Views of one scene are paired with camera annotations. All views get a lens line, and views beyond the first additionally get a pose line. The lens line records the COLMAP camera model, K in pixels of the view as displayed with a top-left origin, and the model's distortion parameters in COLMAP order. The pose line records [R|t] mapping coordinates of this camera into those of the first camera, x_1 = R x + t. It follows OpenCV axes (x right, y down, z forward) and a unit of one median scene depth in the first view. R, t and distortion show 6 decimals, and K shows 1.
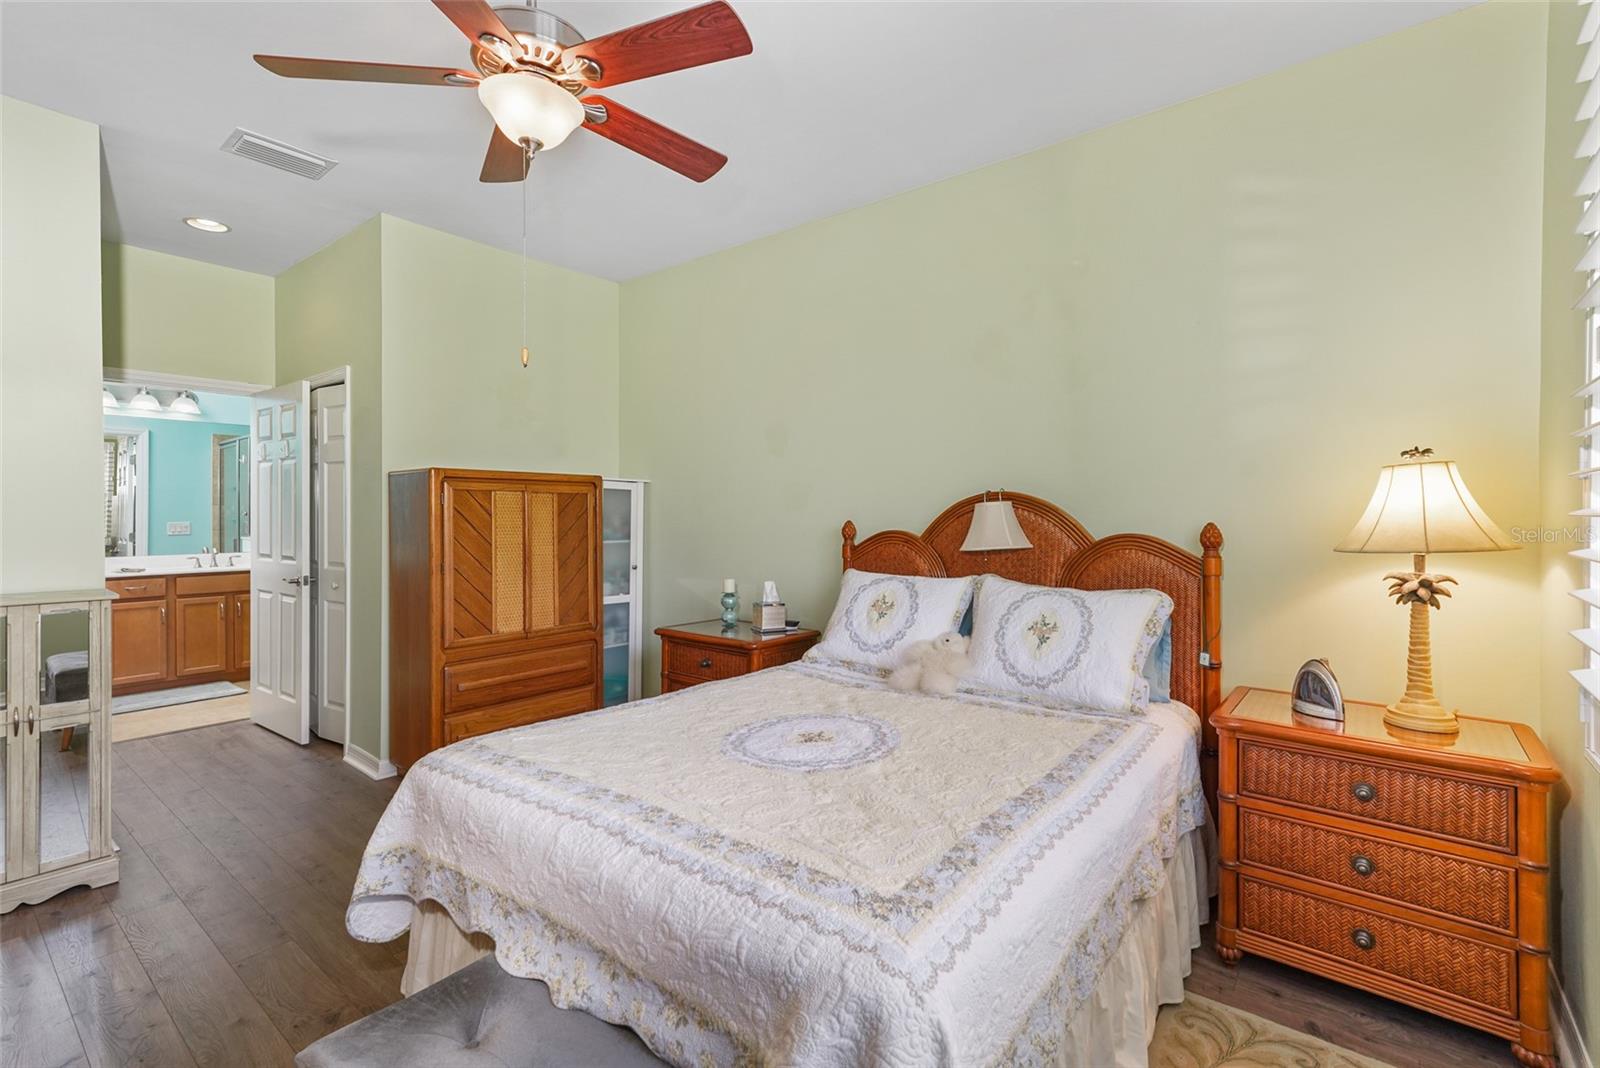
lens RADIAL K [[718.3, 0, 779.6], [0, 718.3, 520.8], [0, 0, 1]] dist [0.011503, 0.000431]
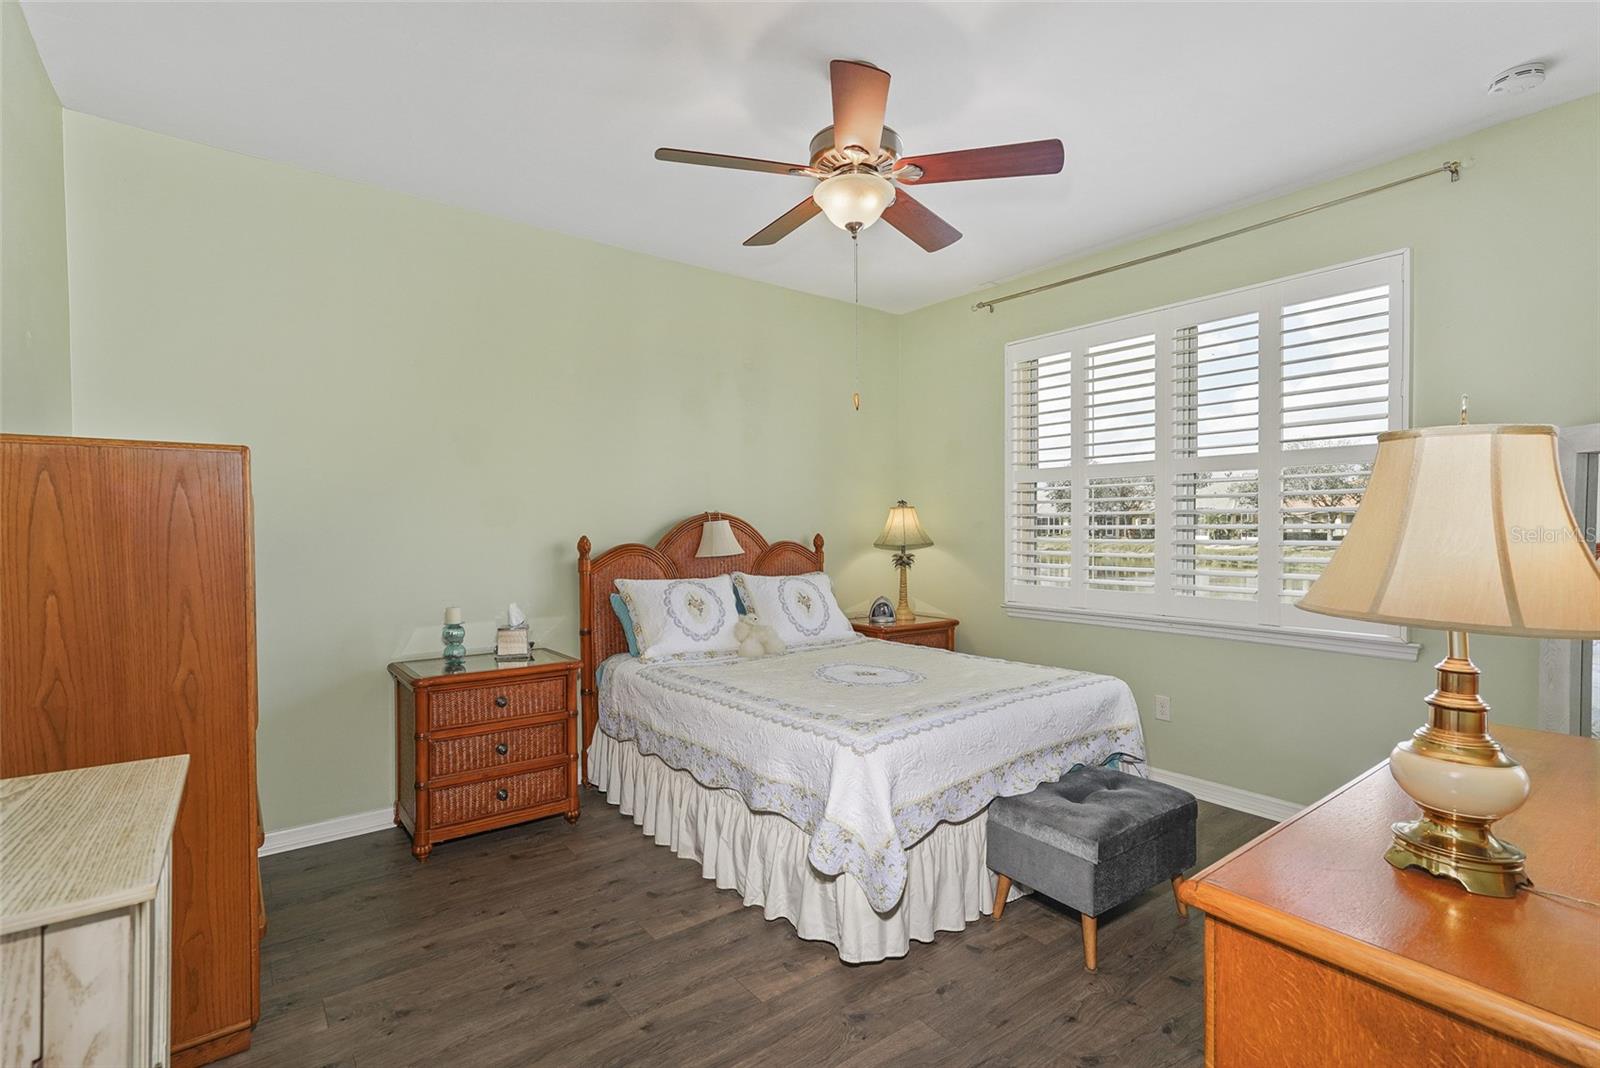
lens RADIAL K [[746.7, 0, 789.0], [0, 746.7, 530.3], [0, 0, 1]] dist [0.020458, 0.000292]
pose [[0.237709, -0.009218, 0.971293, -1.083995], [0.005582, 0.999951, 0.008124, -0.018664], [-0.971320, 0.003491, 0.237749, 0.533023]]
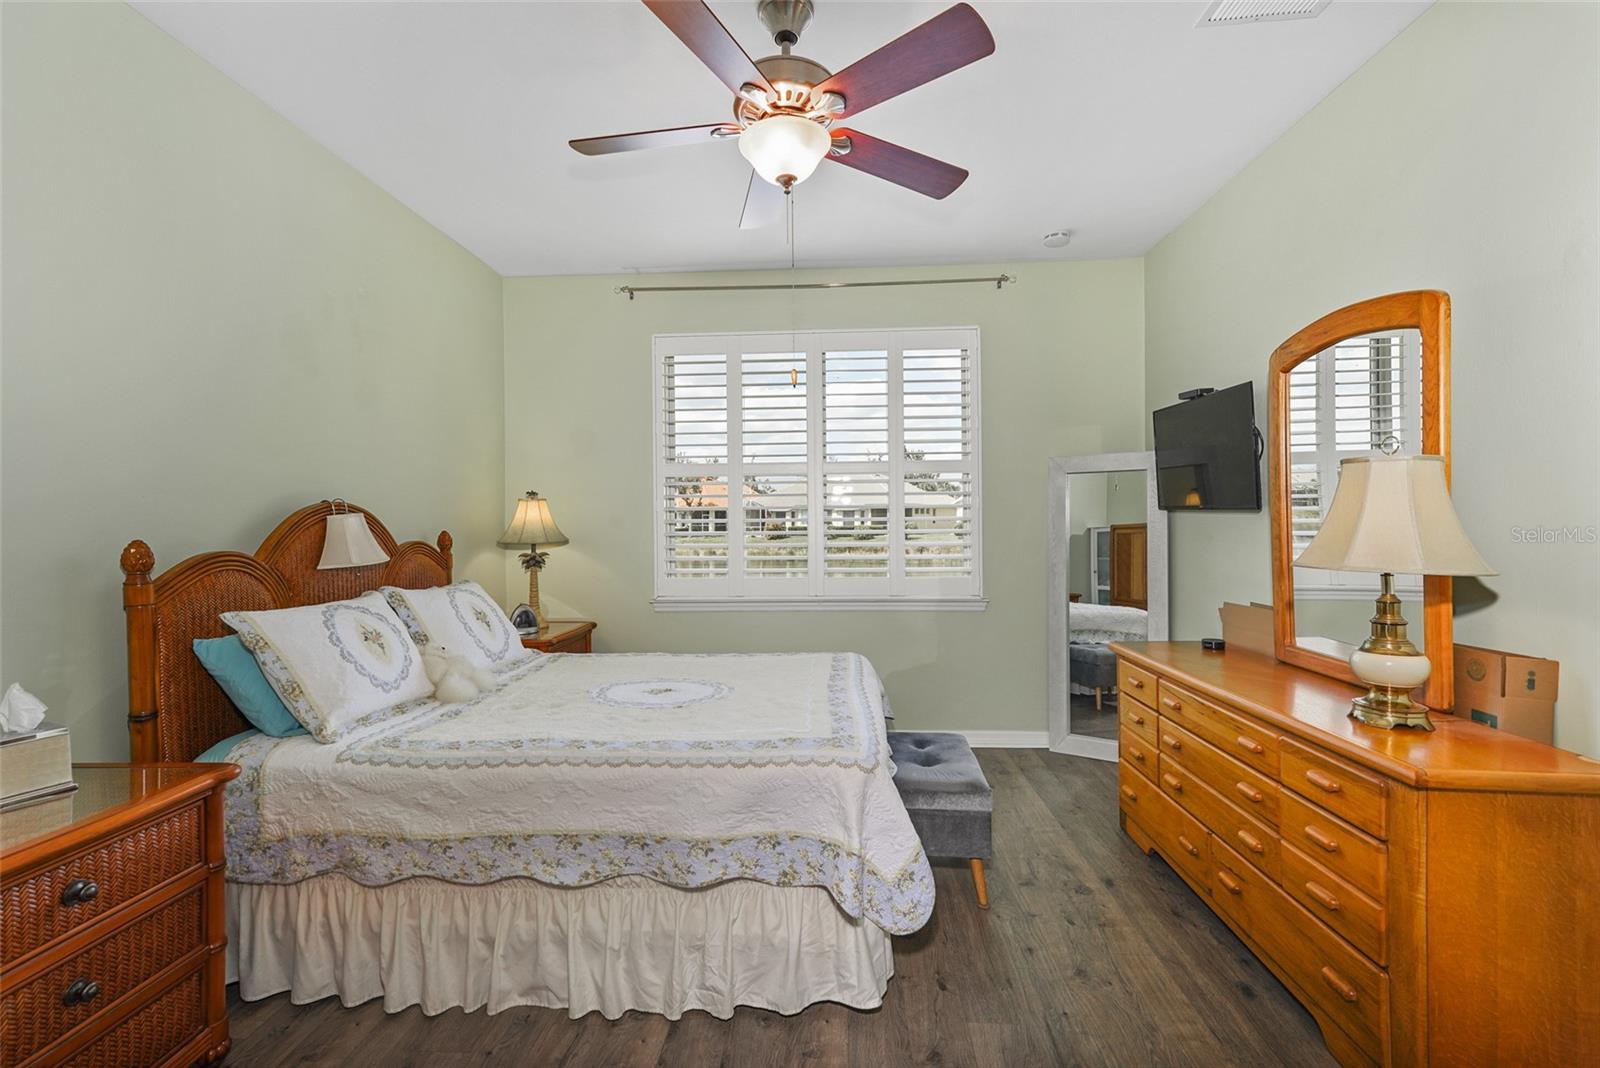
lens RADIAL K [[718.3, 0, 779.6], [0, 718.3, 520.8], [0, 0, 1]] dist [0.011503, 0.000431]
pose [[-0.573662, 0.000381, 0.819092, -0.818298], [0.009653, 0.999934, 0.006296, -0.017793], [-0.819035, 0.011518, -0.573627, 1.093341]]
